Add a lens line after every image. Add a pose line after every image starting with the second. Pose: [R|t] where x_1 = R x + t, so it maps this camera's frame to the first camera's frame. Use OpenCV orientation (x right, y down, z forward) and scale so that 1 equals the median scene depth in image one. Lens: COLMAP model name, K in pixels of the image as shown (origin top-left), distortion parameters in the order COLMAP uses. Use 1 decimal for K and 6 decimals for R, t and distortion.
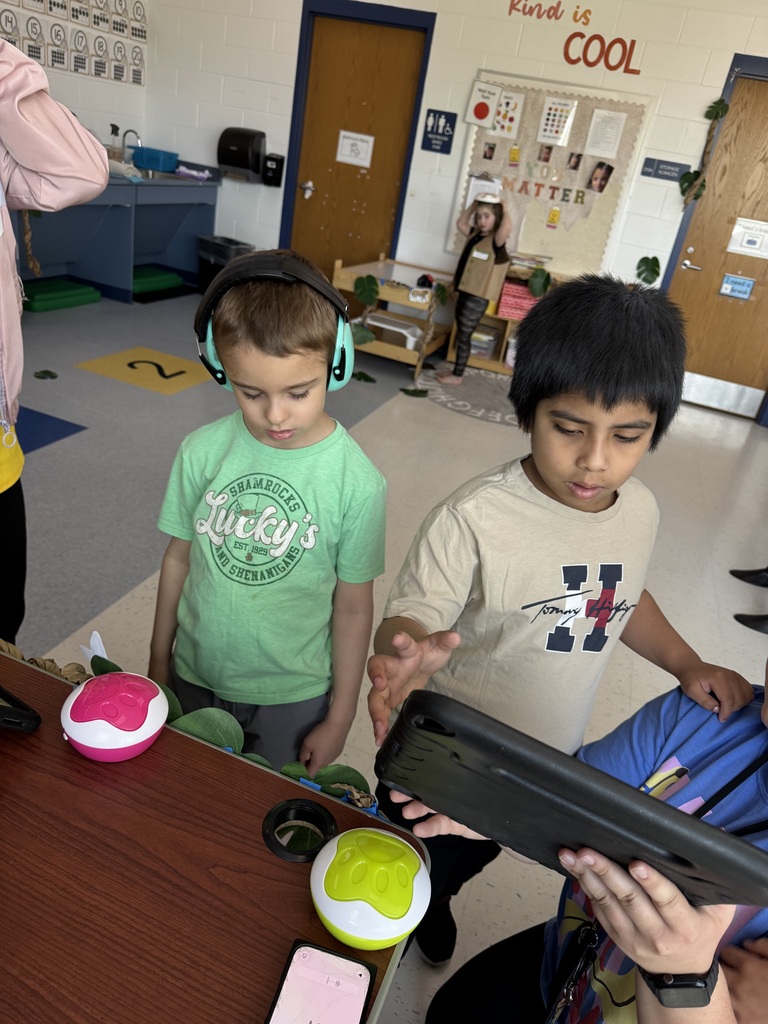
lens RADIAL K [[719.7, 0, 381.0], [0, 719.7, 509.5], [0, 0, 1]] dist [0.002527, 0.003150]
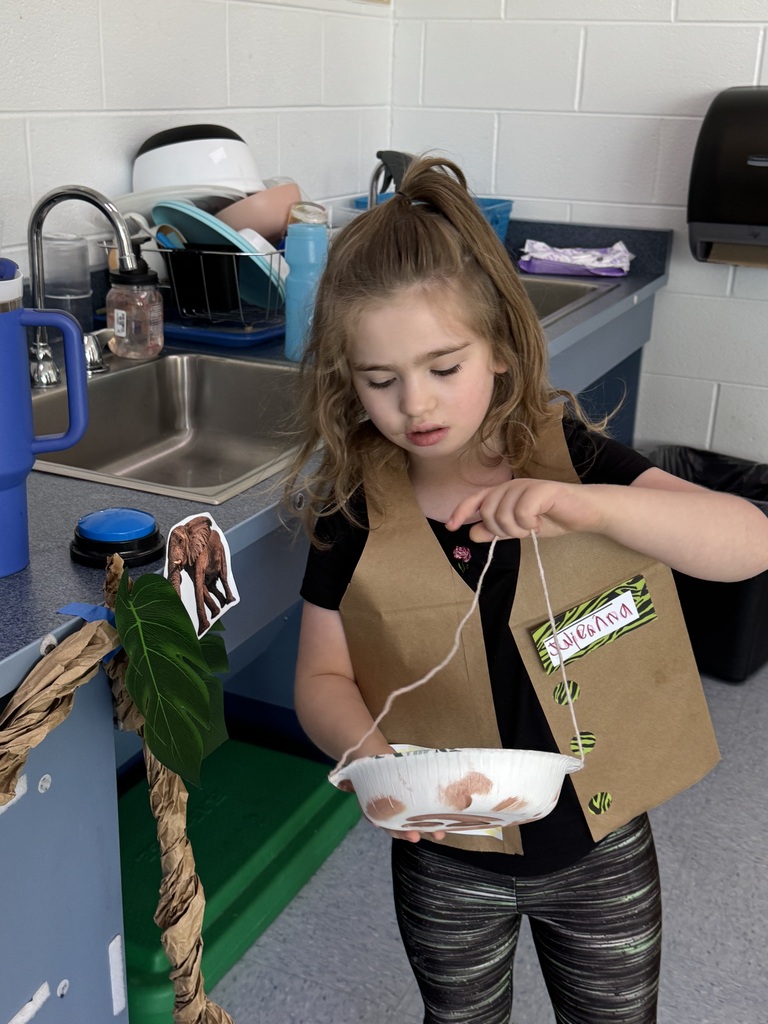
lens RADIAL K [[1225.1, 0, 383.9], [0, 1225.1, 508.8], [0, 0, 1]] dist [0.036758, 0.011614]
pose [[0.986147, -0.098837, -0.133209, -0.317350], [0.079262, 0.986253, -0.144989, -0.337829], [0.145708, 0.132422, 0.980425, 0.575129]]
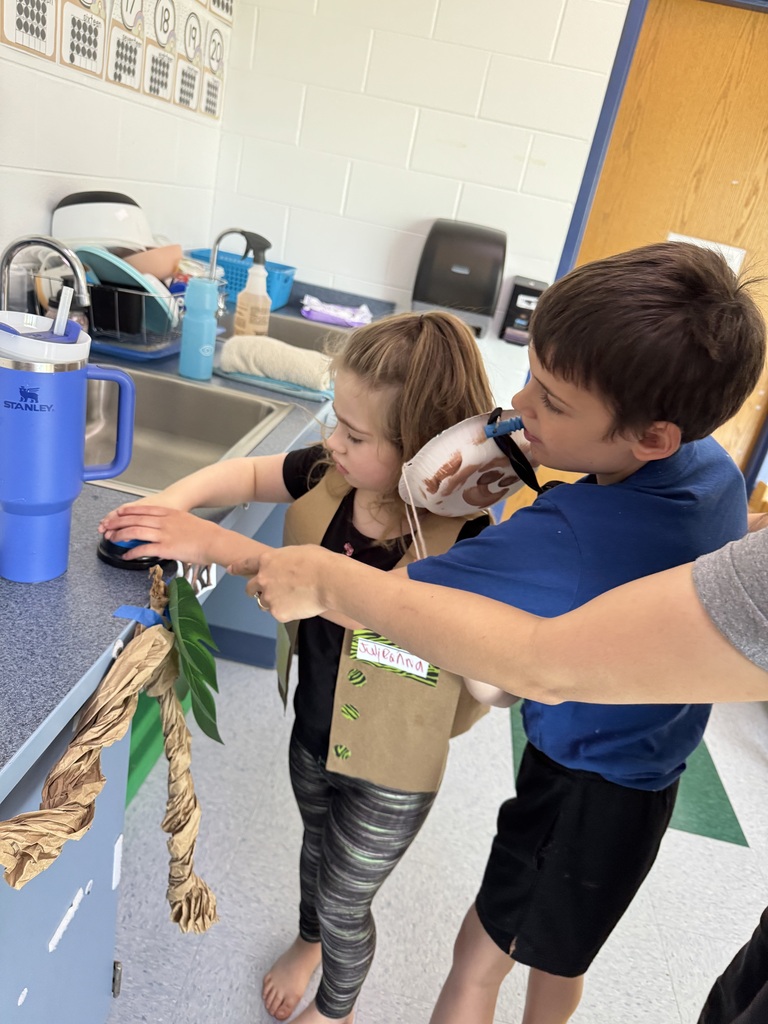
lens RADIAL K [[741.4, 0, 380.1], [0, 741.4, 516.8], [0, 0, 1]] dist [0.004175, -0.000172]
pose [[0.979475, -0.055605, 0.193747, -0.374891], [0.060911, 0.997911, -0.021536, -0.368717], [-0.192144, 0.032896, 0.980815, 0.608963]]
